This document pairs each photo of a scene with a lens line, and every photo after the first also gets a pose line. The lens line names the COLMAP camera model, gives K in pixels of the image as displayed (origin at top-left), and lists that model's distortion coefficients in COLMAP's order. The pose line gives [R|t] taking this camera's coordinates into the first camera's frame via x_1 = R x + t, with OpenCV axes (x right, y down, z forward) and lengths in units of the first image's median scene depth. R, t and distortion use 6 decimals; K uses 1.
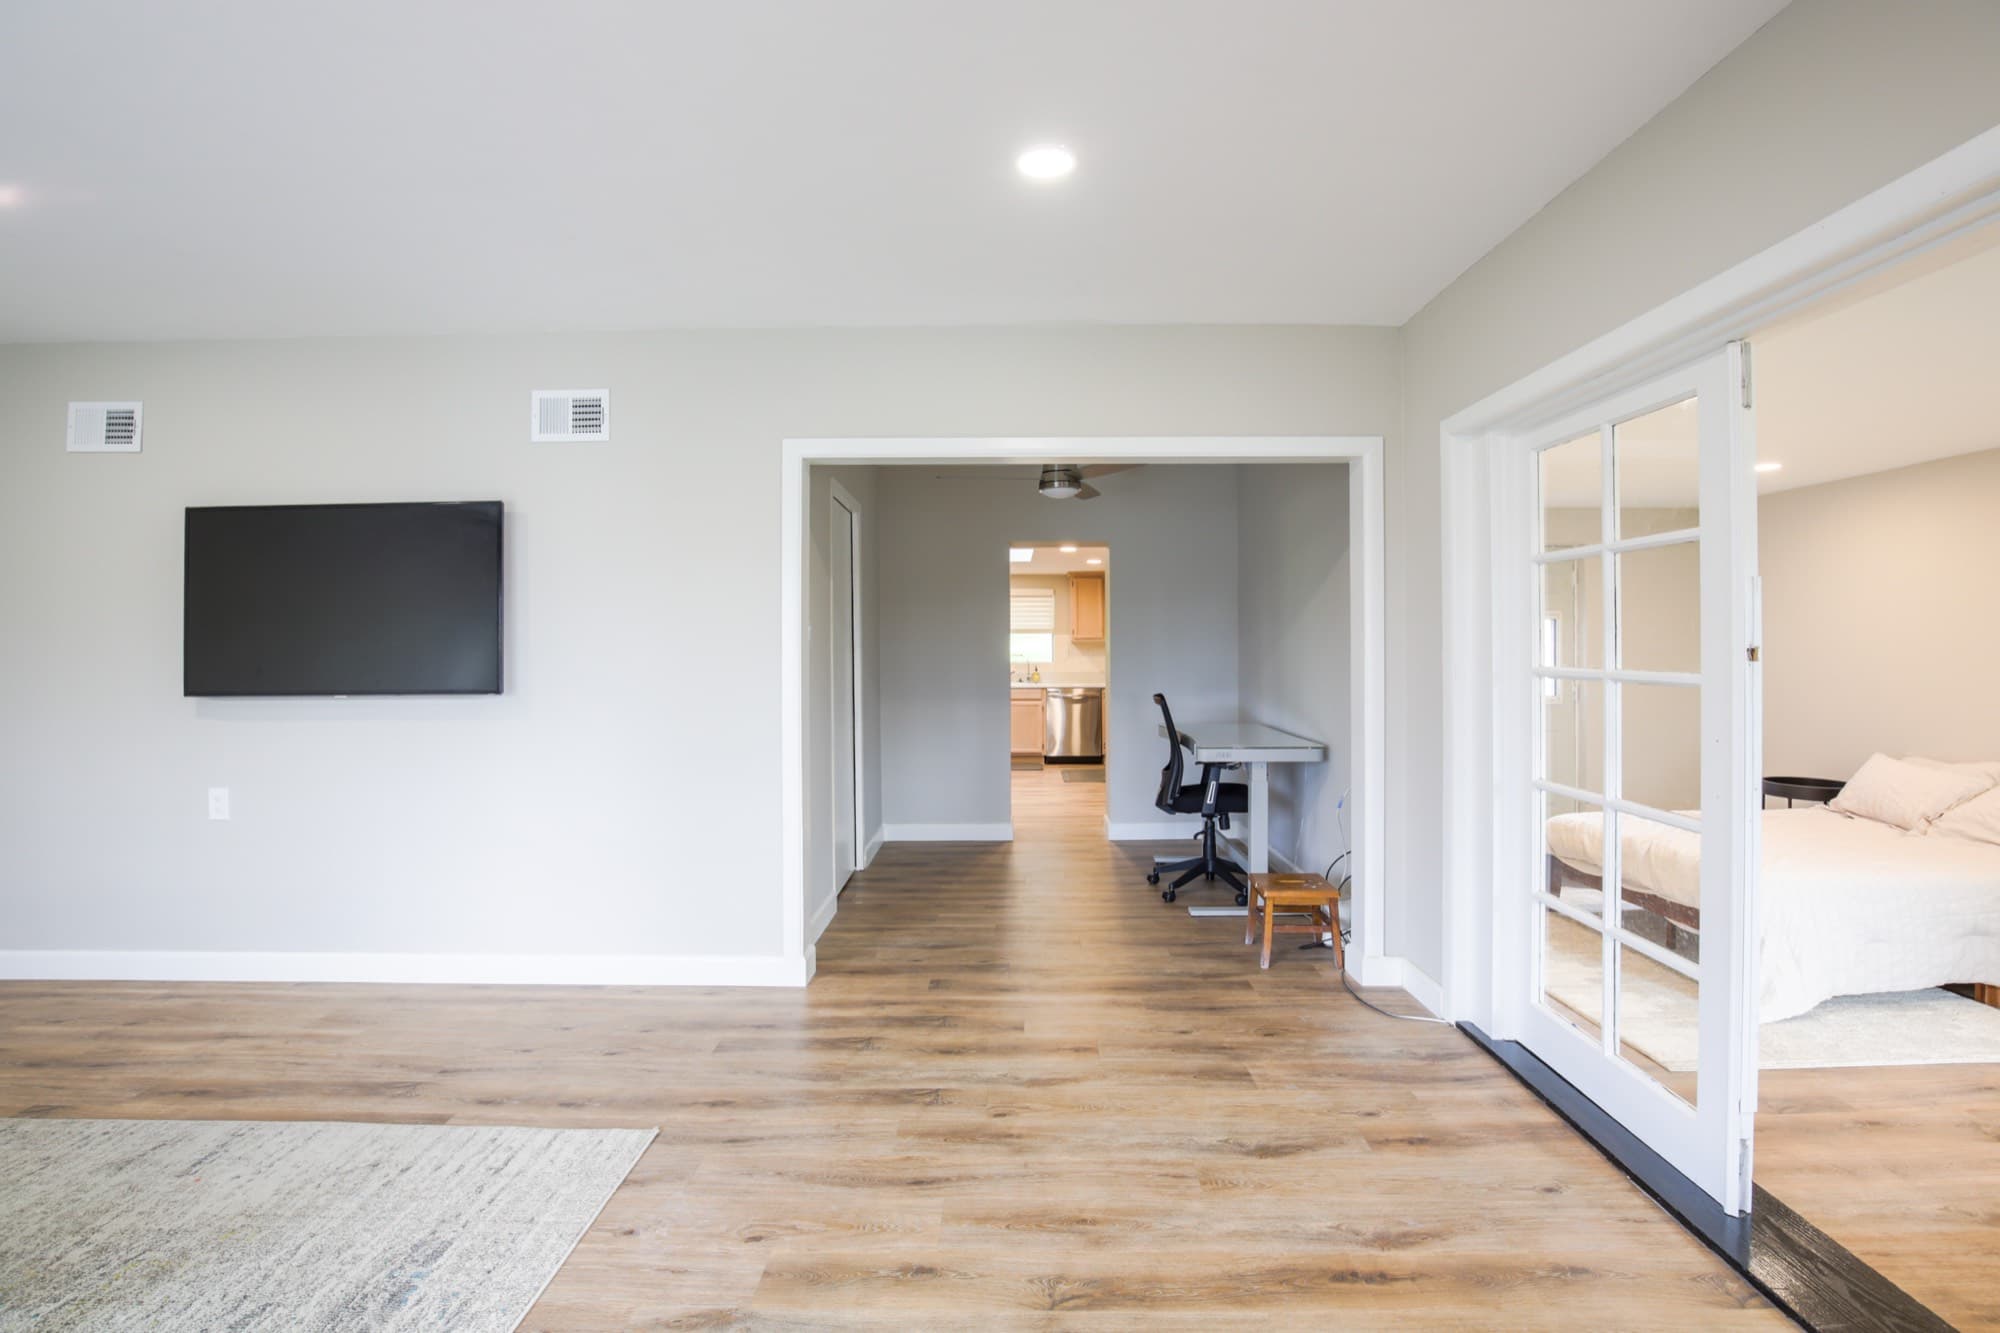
lens RADIAL K [[928.9, 0, 1029.7], [0, 928.9, 645.8], [0, 0, 1]] dist [-0.039254, 0.006161]
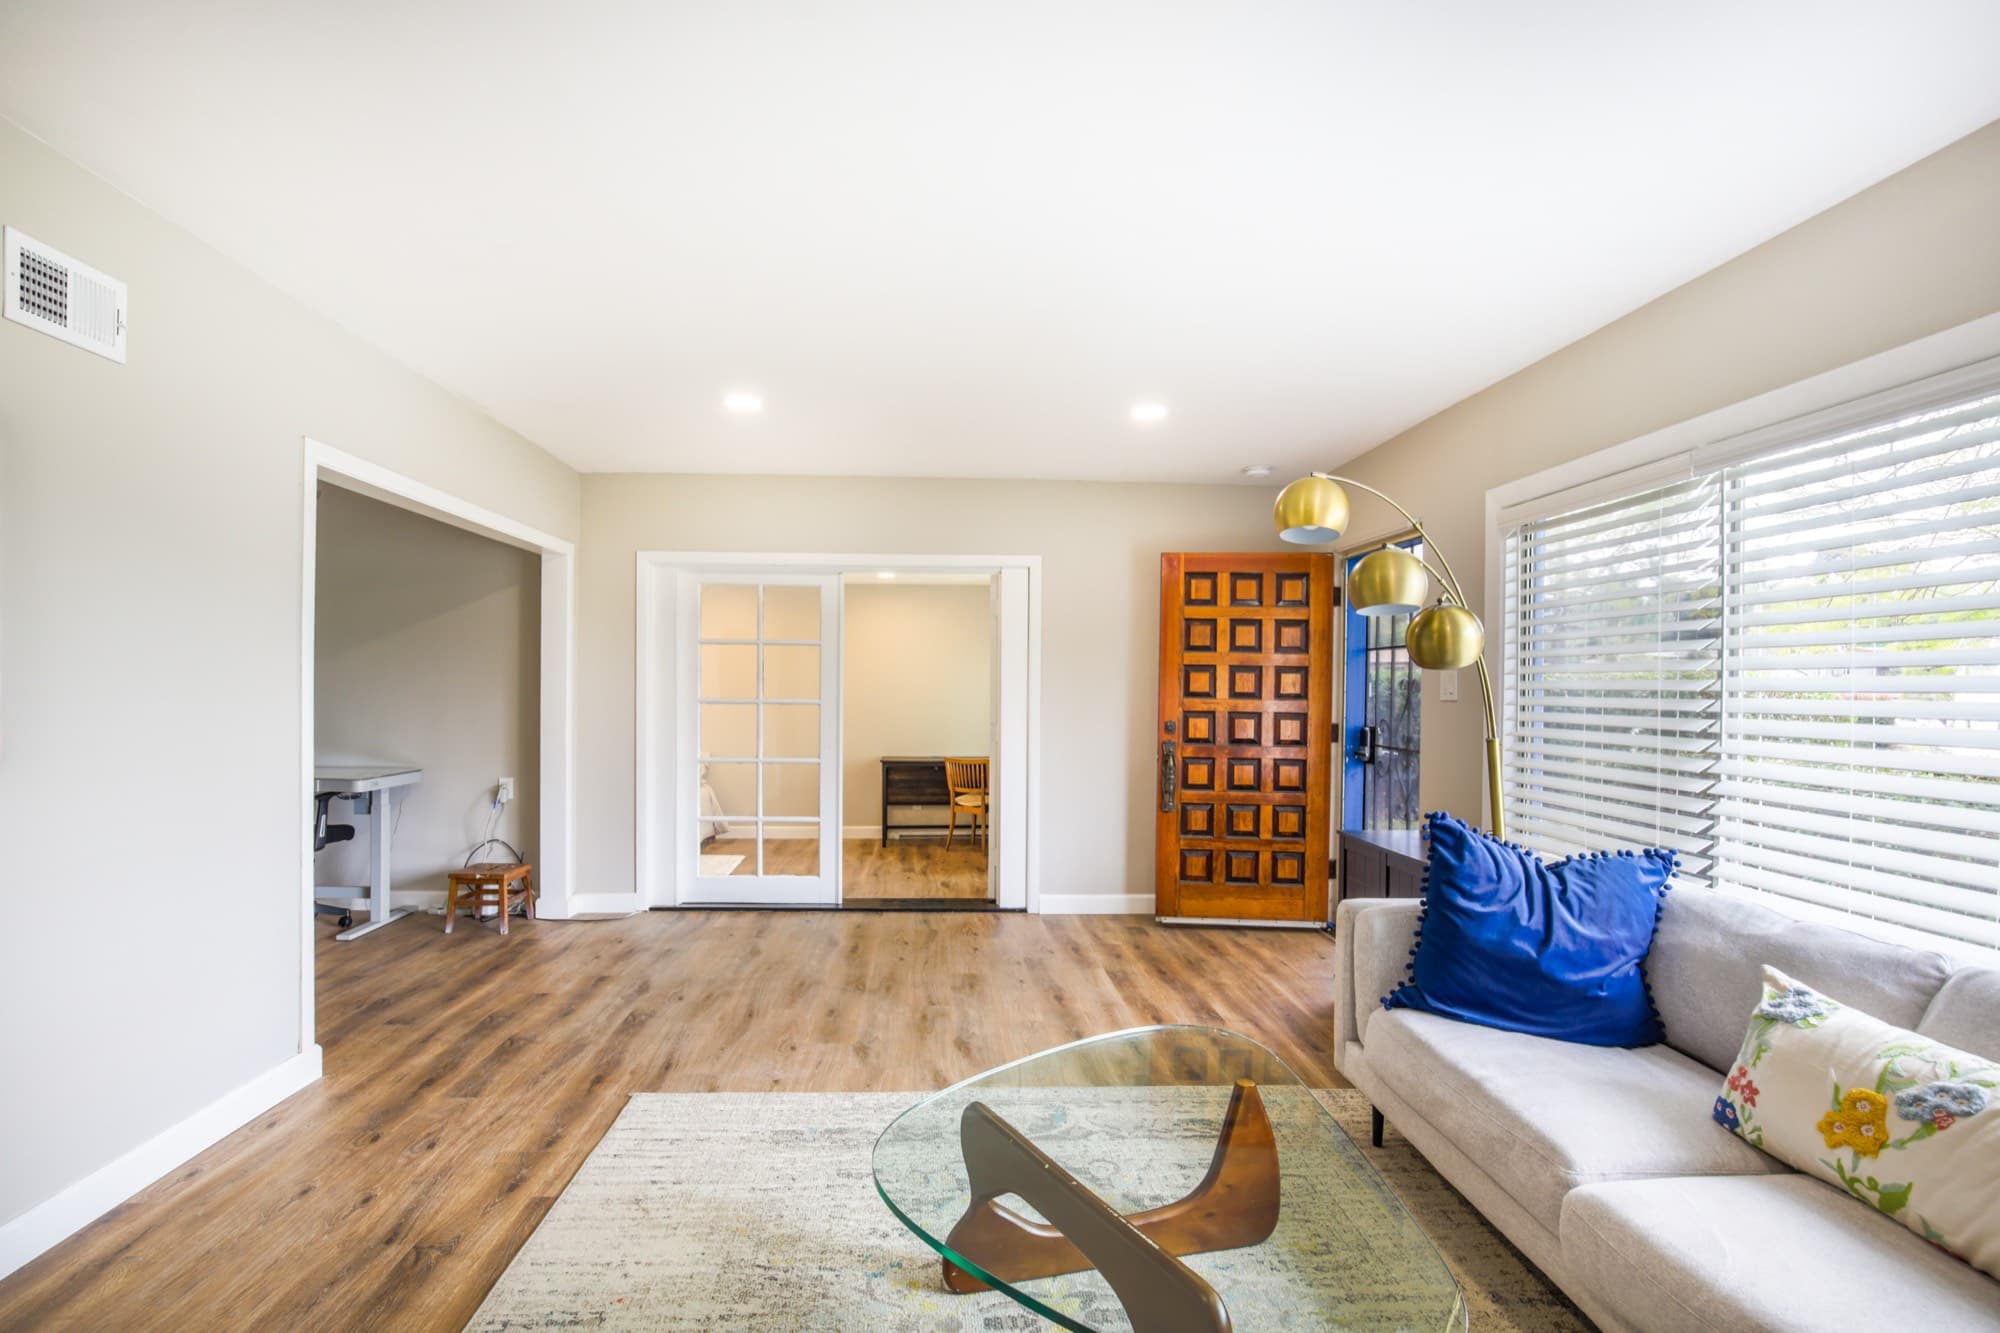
lens RADIAL K [[917.8, 0, 989.1], [0, 917.8, 658.8], [0, 0, 1]] dist [-0.036629, 0.006140]
pose [[-0.060667, 0.031751, 0.997653, -1.529052], [-0.010907, 0.999413, -0.032471, -0.002584], [-0.998098, -0.012851, -0.060285, 0.579616]]
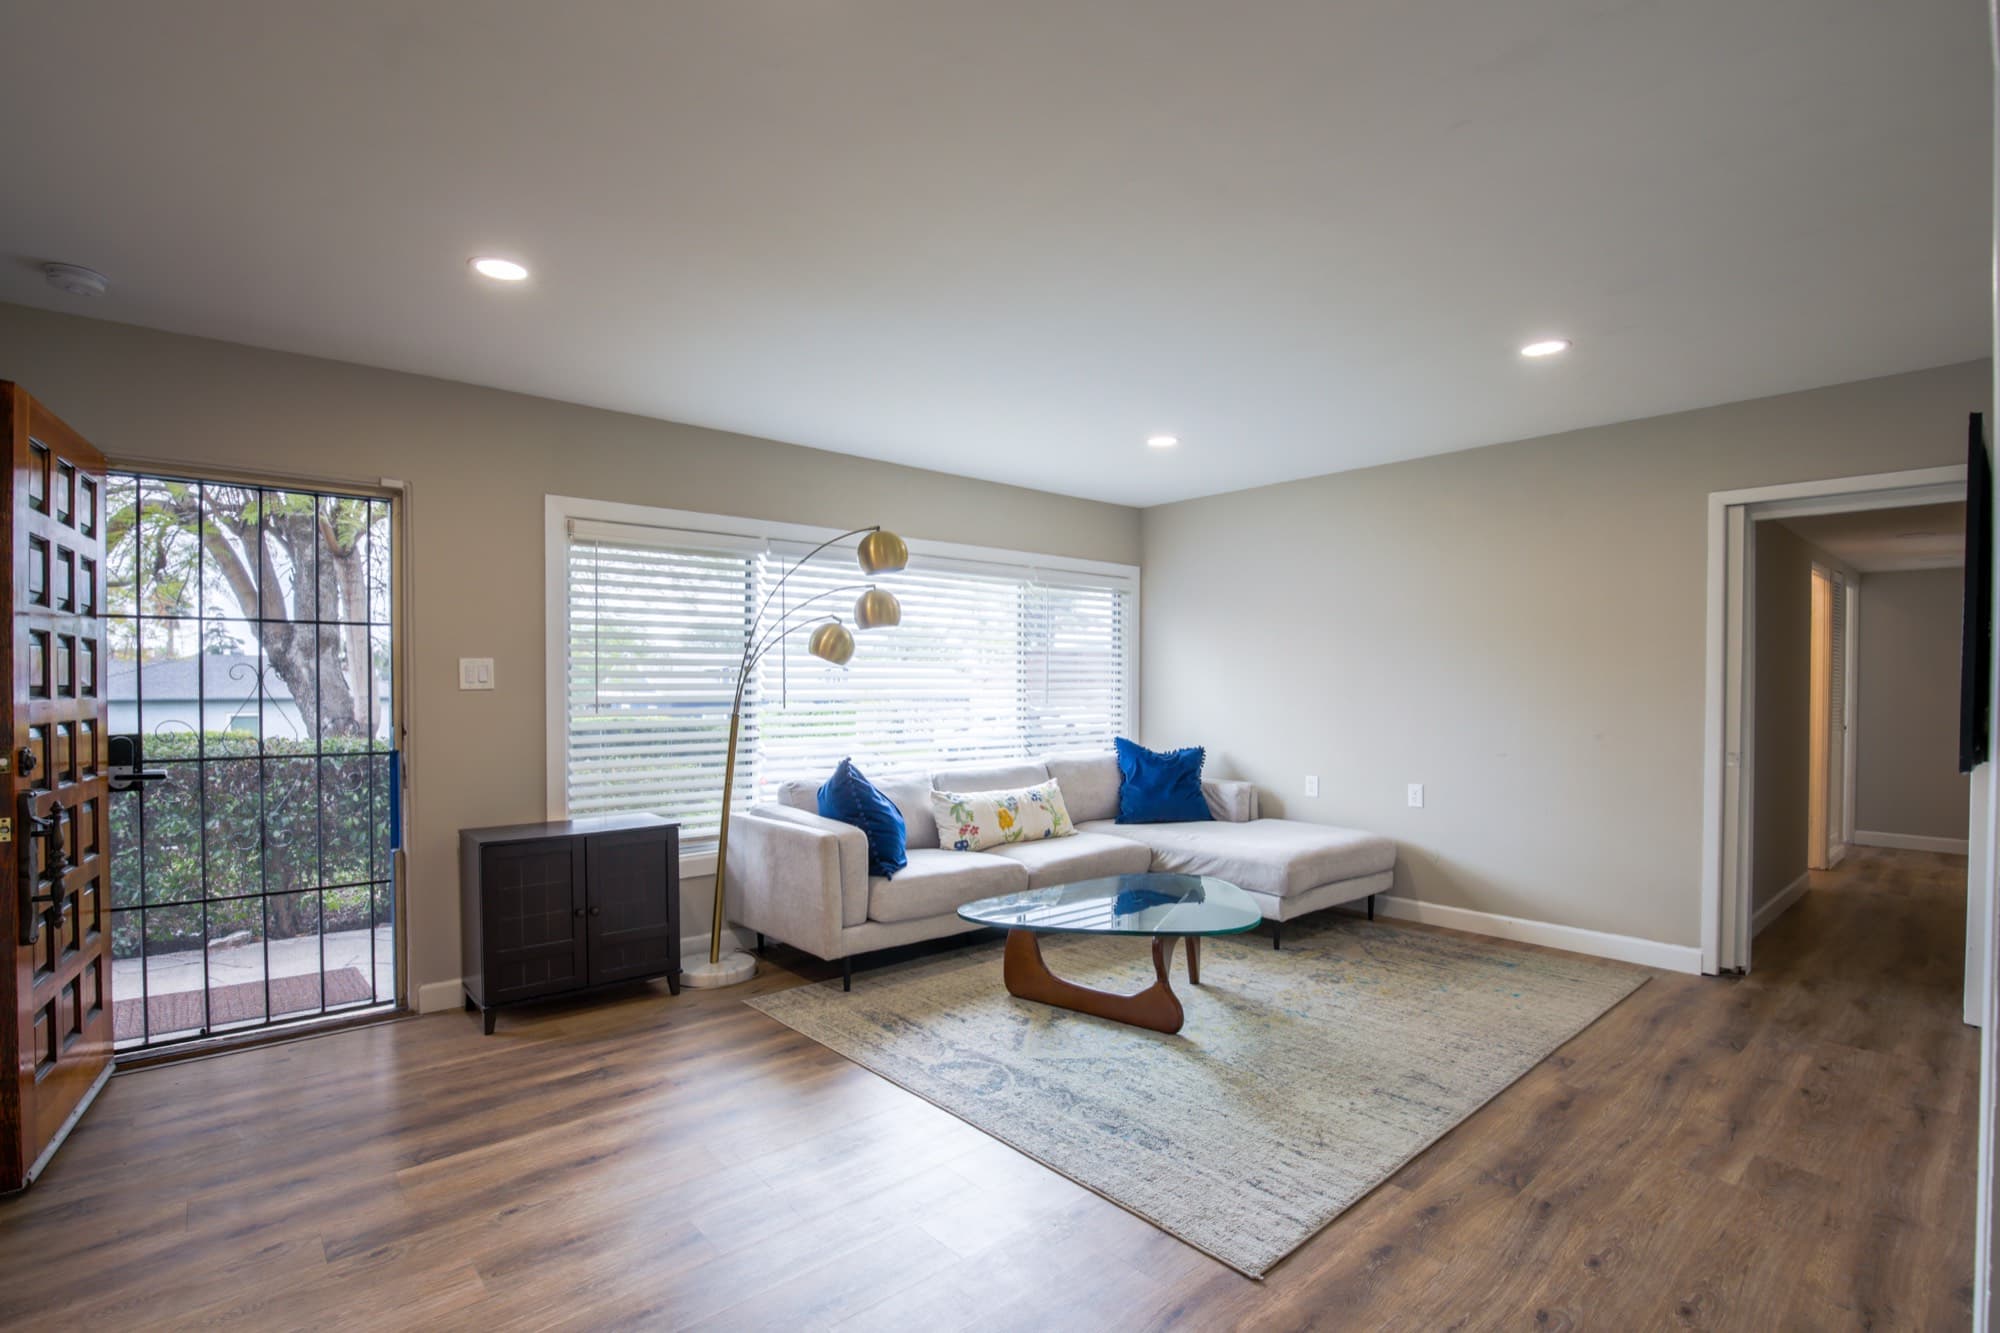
lens RADIAL K [[917.8, 0, 989.1], [0, 917.8, 658.8], [0, 0, 1]] dist [-0.036629, 0.006140]
pose [[-0.763602, -0.013739, -0.645541, 0.279462], [0.001110, 0.999744, -0.022591, -0.003095], [0.645687, -0.017967, -0.763391, 1.377972]]
